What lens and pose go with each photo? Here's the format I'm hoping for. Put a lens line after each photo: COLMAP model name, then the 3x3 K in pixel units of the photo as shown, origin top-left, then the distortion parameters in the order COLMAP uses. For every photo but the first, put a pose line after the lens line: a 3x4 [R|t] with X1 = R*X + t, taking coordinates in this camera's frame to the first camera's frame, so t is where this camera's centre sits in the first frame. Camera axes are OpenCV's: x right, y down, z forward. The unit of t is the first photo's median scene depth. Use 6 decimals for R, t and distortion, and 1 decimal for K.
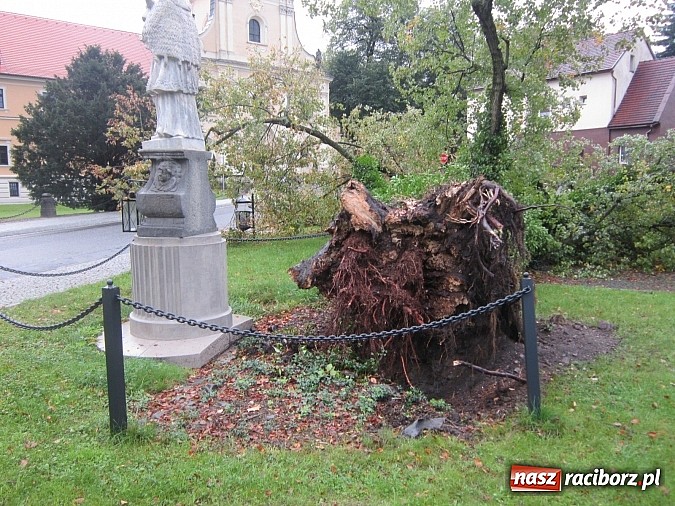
lens RADIAL K [[570.8, 0, 337.5], [0, 570.8, 253.0], [0, 0, 1]] dist [-0.002857, -0.006509]
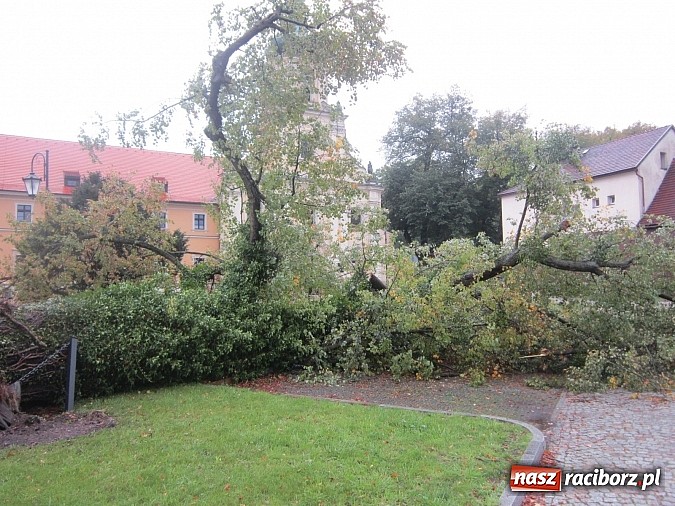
lens RADIAL K [[570.8, 0, 337.5], [0, 570.8, 253.0], [0, 0, 1]] dist [-0.002857, -0.006509]
pose [[0.982172, -0.018629, -0.187057, 0.156289], [-0.016047, 0.983136, -0.182168, 0.000698], [0.187297, 0.181923, 0.965310, 0.006489]]
